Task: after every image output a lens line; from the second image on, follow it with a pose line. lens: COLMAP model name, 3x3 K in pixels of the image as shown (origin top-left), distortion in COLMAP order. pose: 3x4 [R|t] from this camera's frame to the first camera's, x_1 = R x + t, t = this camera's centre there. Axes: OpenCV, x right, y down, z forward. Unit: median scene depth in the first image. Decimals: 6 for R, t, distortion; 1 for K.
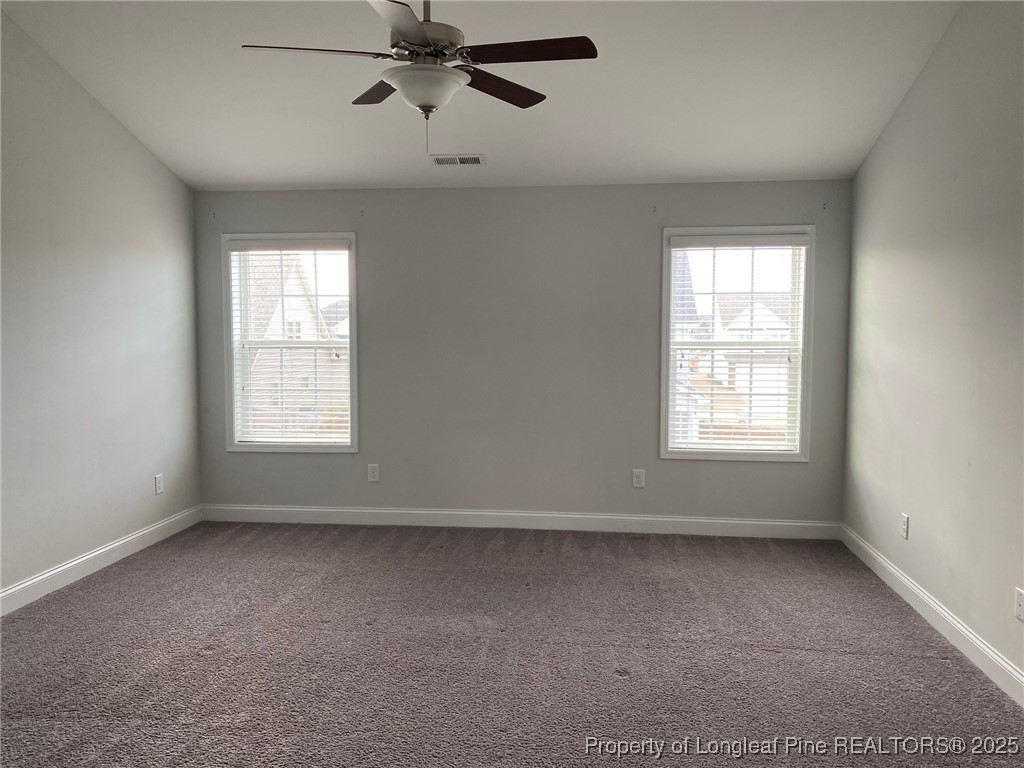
lens RADIAL K [[784.2, 0, 513.2], [0, 784.2, 379.6], [0, 0, 1]] dist [0.057494, -0.068899]
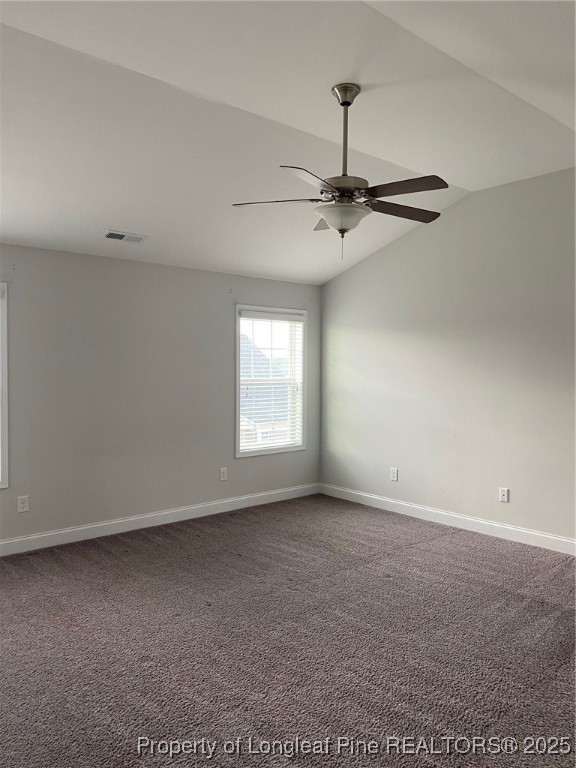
lens RADIAL K [[588.1, 0, 283.3], [0, 588.1, 382.9], [0, 0, 1]] dist [0.057494, -0.068899]
pose [[0.664762, -0.020098, 0.746785, -0.592150], [0.045019, 0.998899, -0.013192, -0.023515], [-0.745697, 0.042389, 0.664935, 0.193679]]
